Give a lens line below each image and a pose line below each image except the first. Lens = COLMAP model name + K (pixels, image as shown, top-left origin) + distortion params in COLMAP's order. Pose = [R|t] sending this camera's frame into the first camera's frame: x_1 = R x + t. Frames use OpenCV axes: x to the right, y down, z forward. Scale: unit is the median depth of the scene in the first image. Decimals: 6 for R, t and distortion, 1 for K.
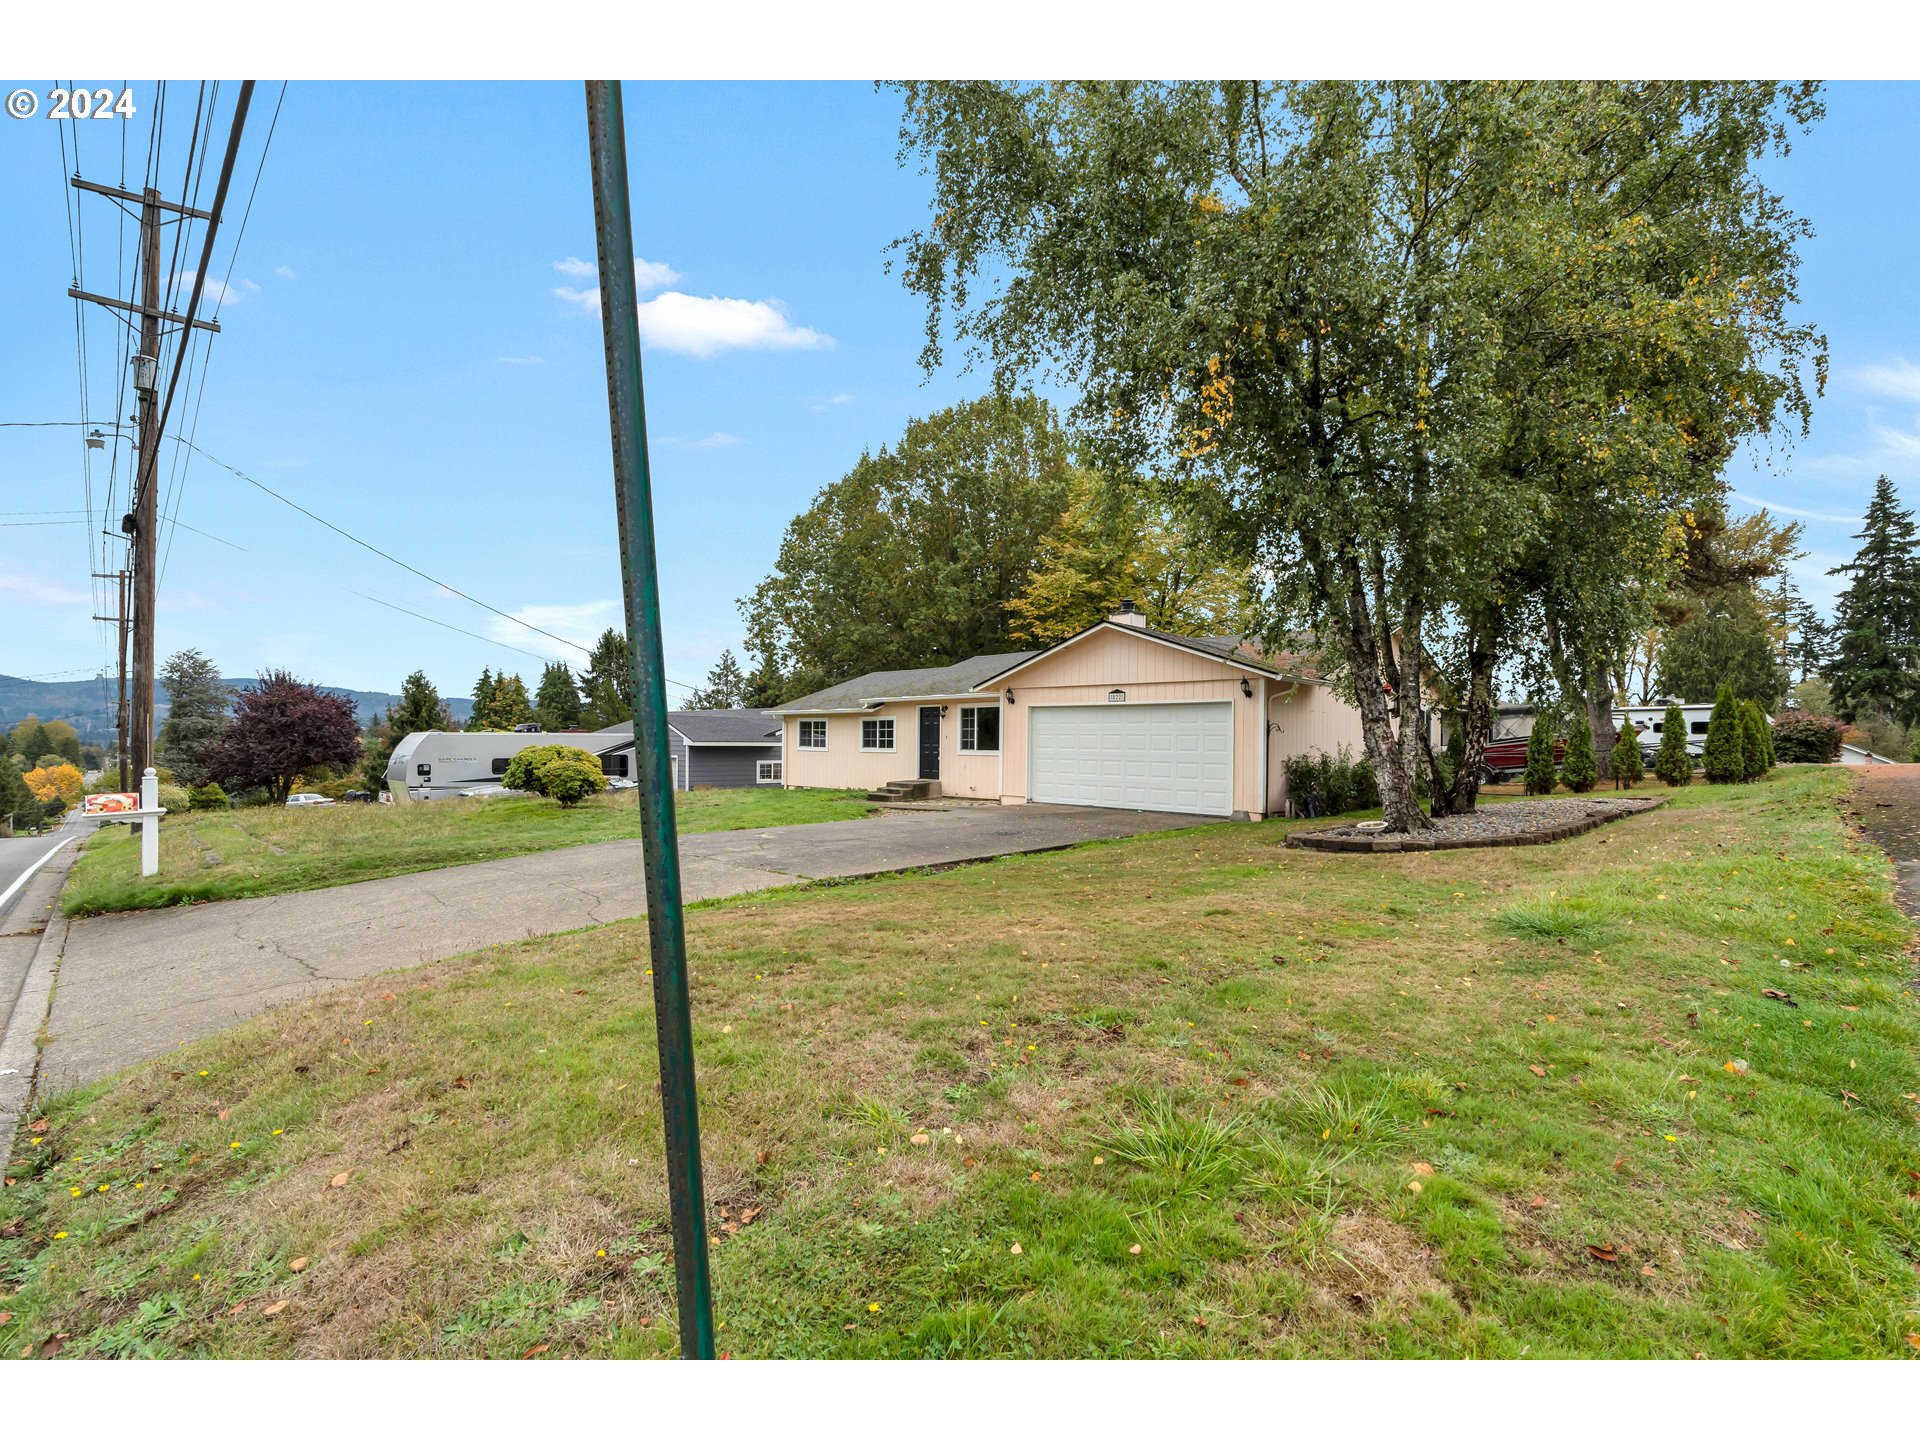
lens RADIAL K [[876.0, 0, 957.1], [0, 876.0, 724.4], [0, 0, 1]] dist [-0.010526, 0.001606]
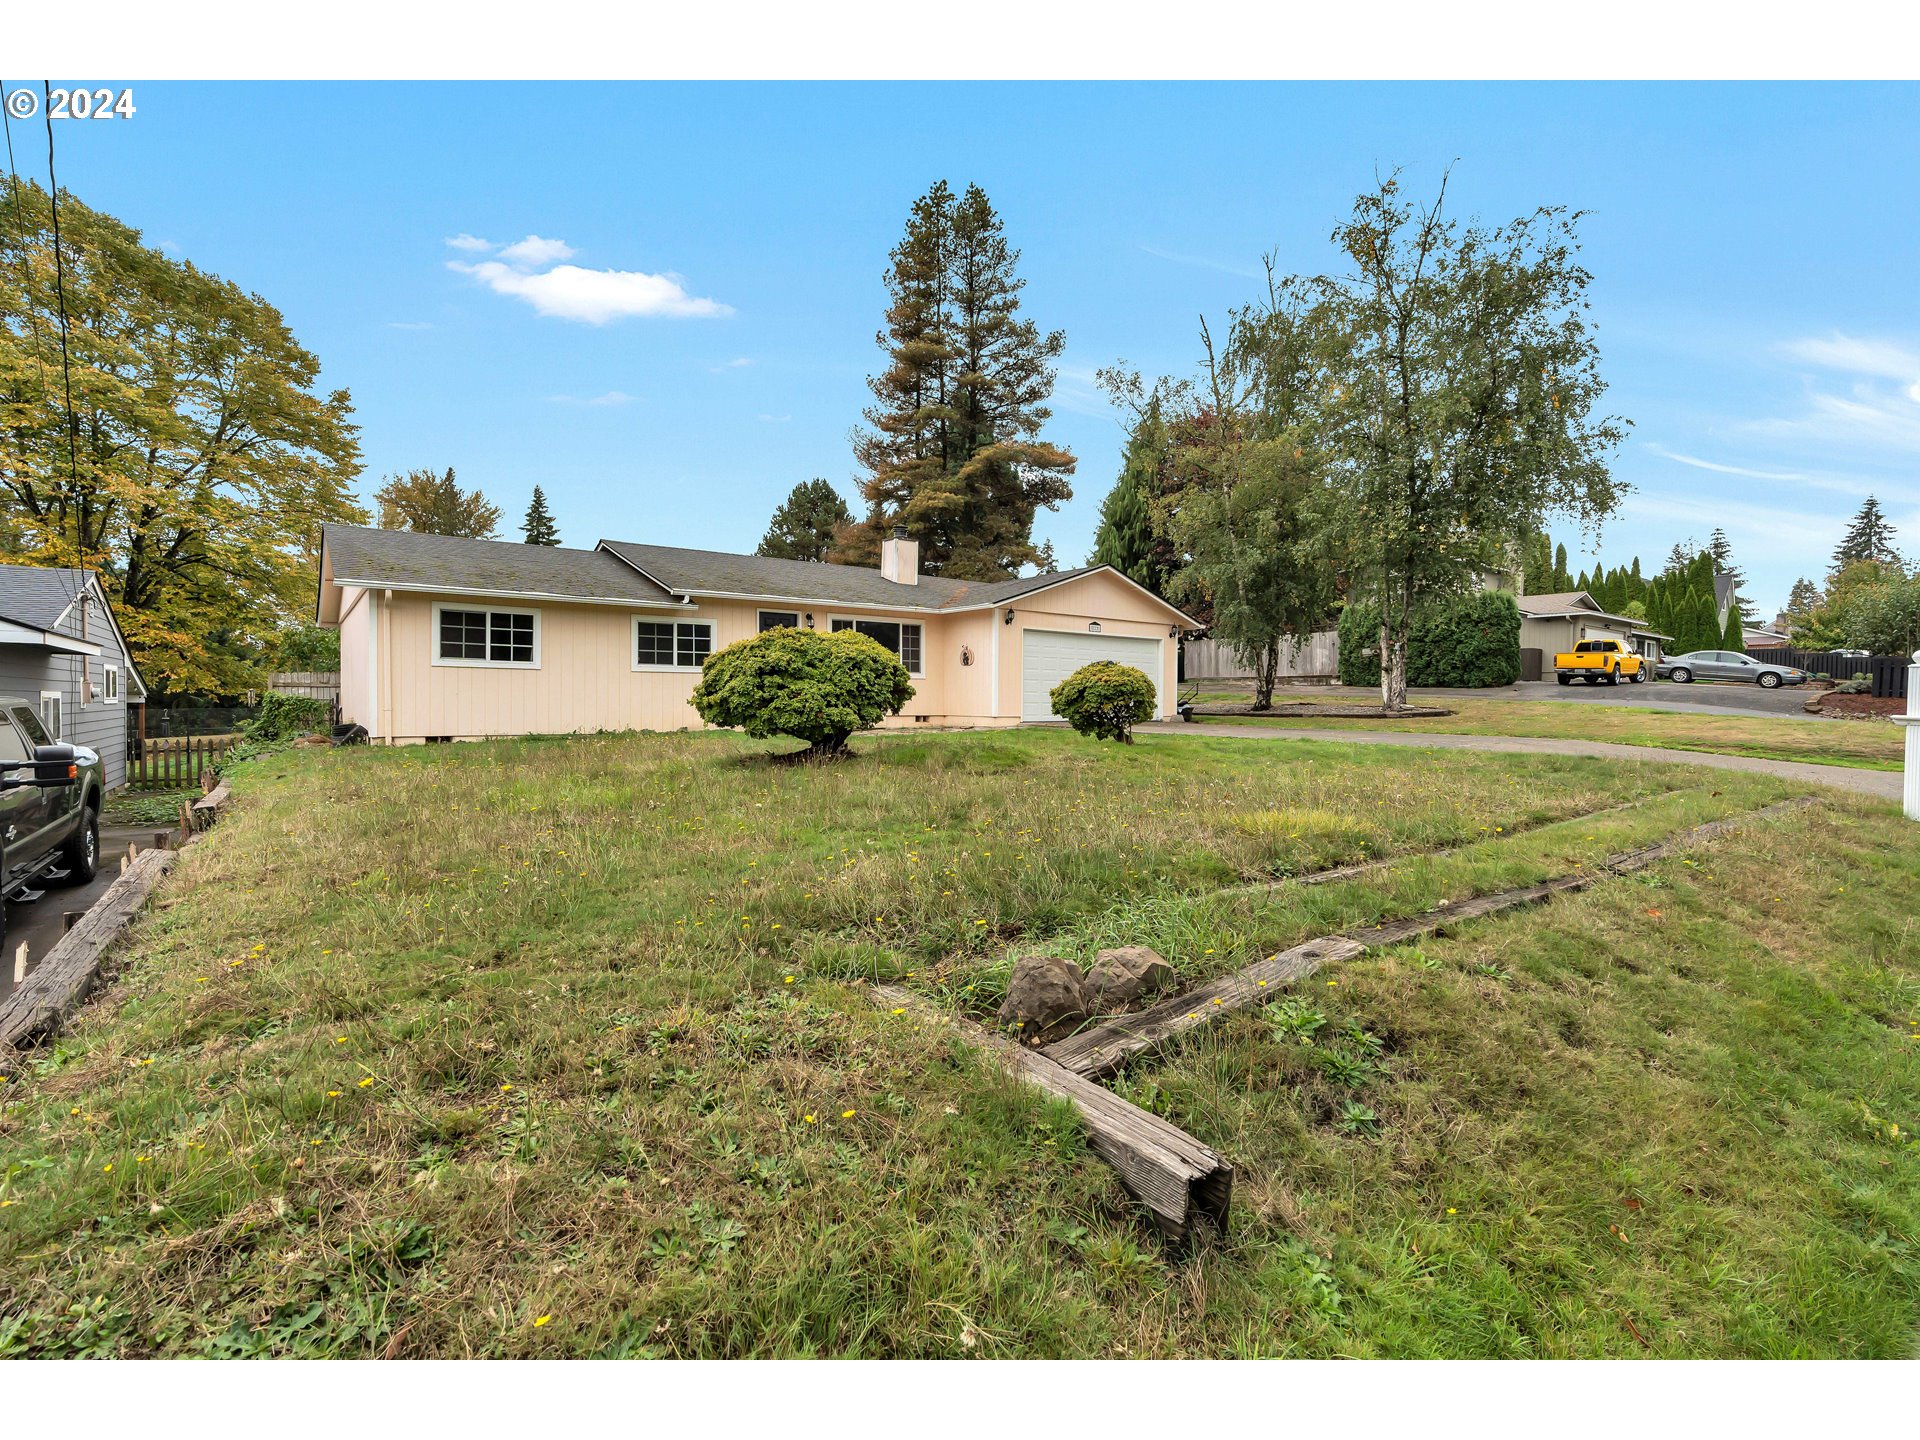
lens RADIAL K [[876.0, 0, 959.8], [0, 876.0, 718.3], [0, 0, 1]] dist [-0.010526, 0.001606]
pose [[0.138883, -0.027177, 0.989936, -0.581345], [-0.023943, 0.999239, 0.030792, 0.033688], [-0.990019, -0.027978, 0.138126, 0.562589]]
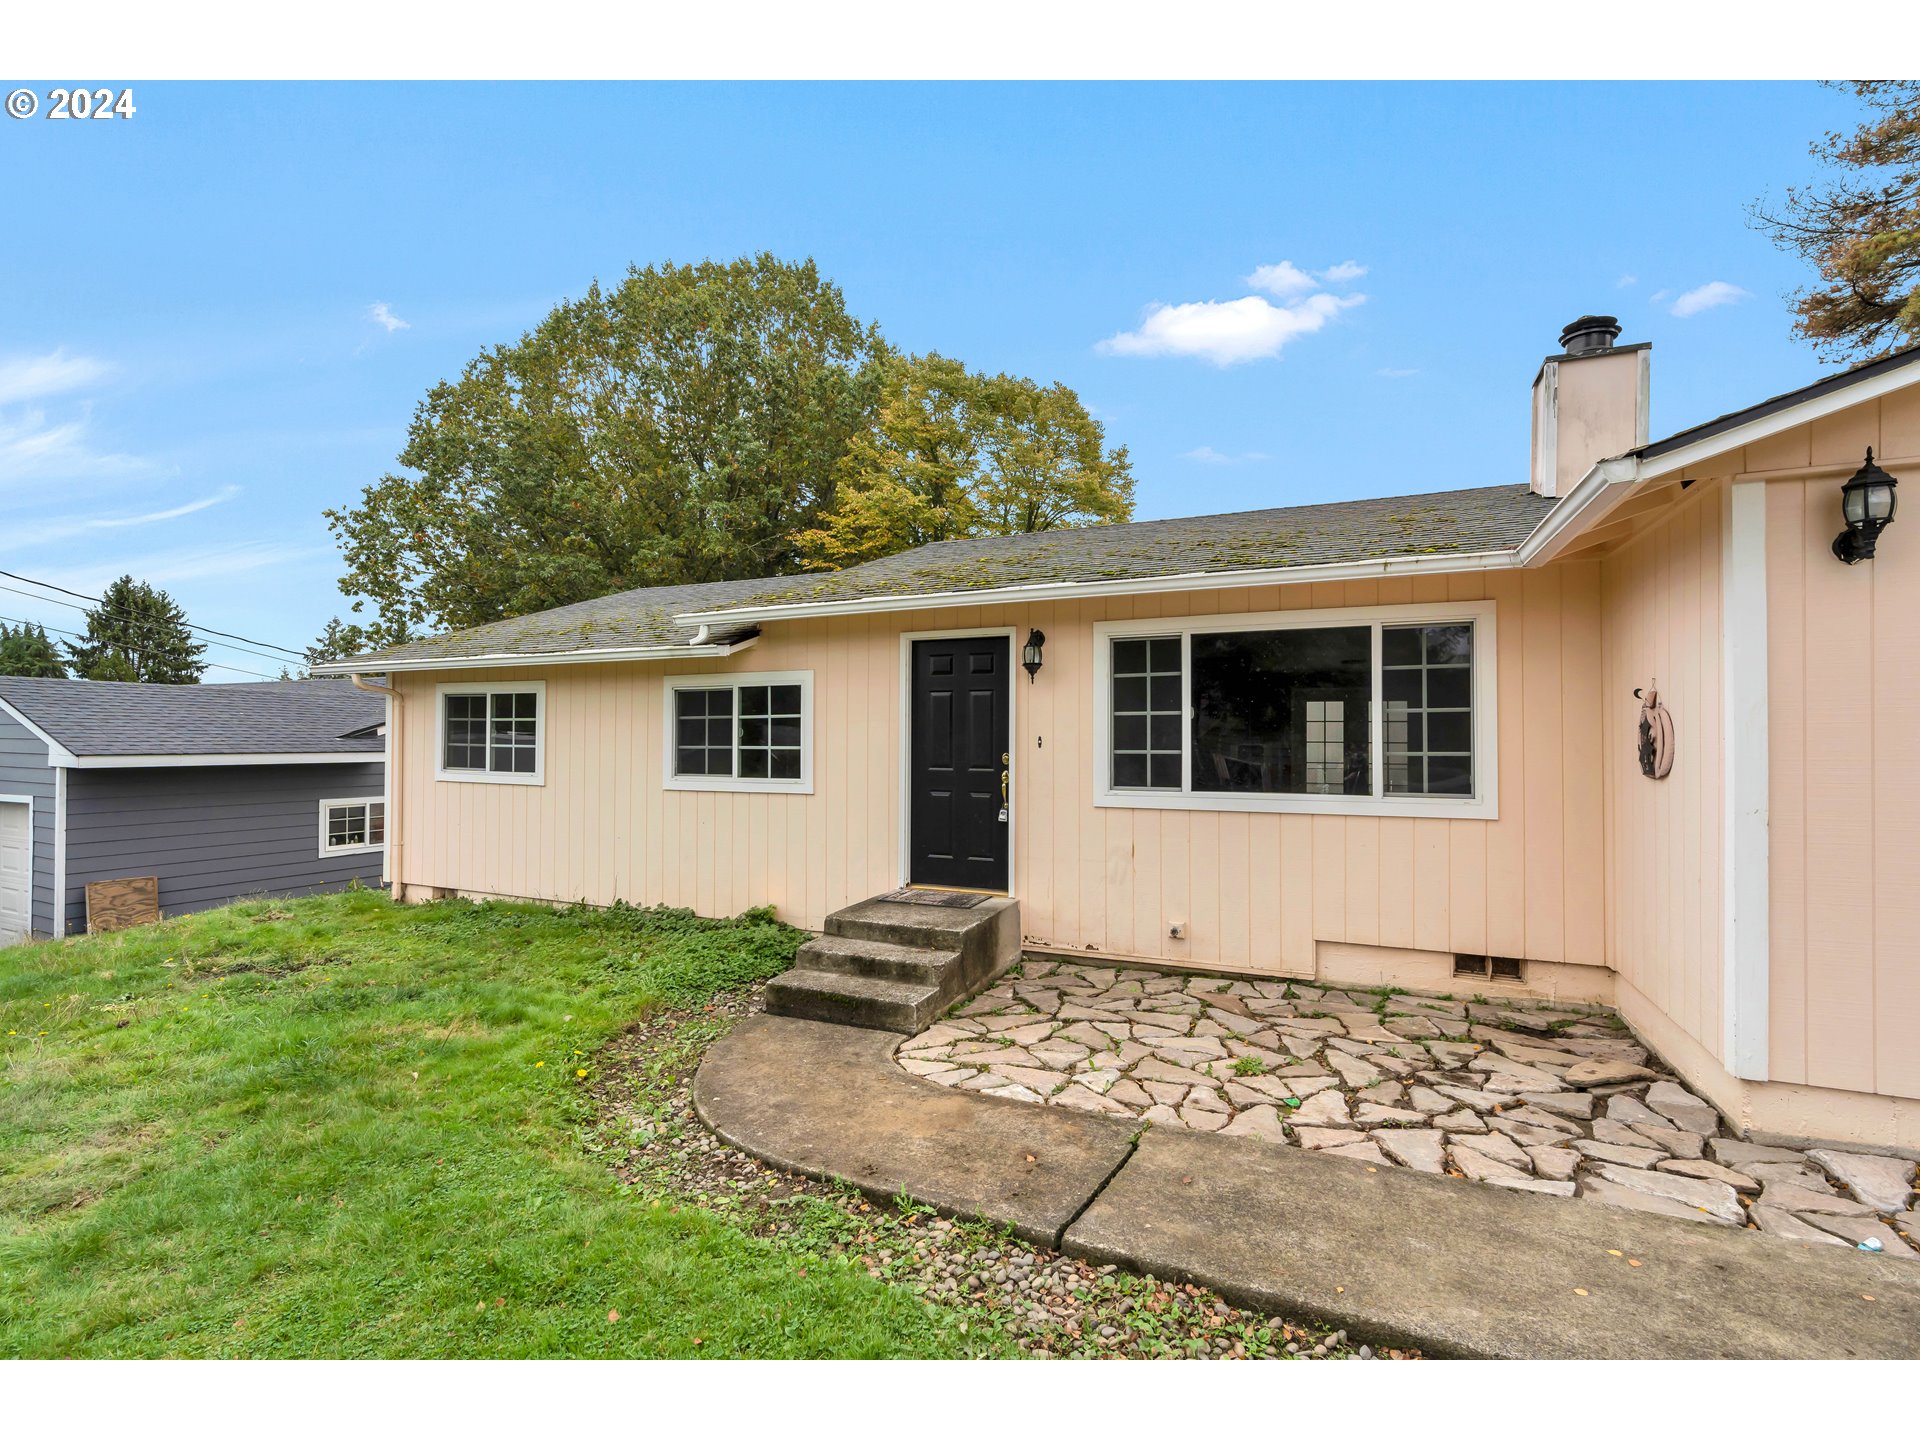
lens RADIAL K [[876.0, 0, 969.4], [0, 876.0, 716.5], [0, 0, 1]] dist [-0.010526, 0.001606]
pose [[0.934403, 0.002833, 0.356206, -0.100011], [-0.001391, 0.999990, -0.004304, 0.005585], [-0.356215, 0.003526, 0.934397, 0.554368]]
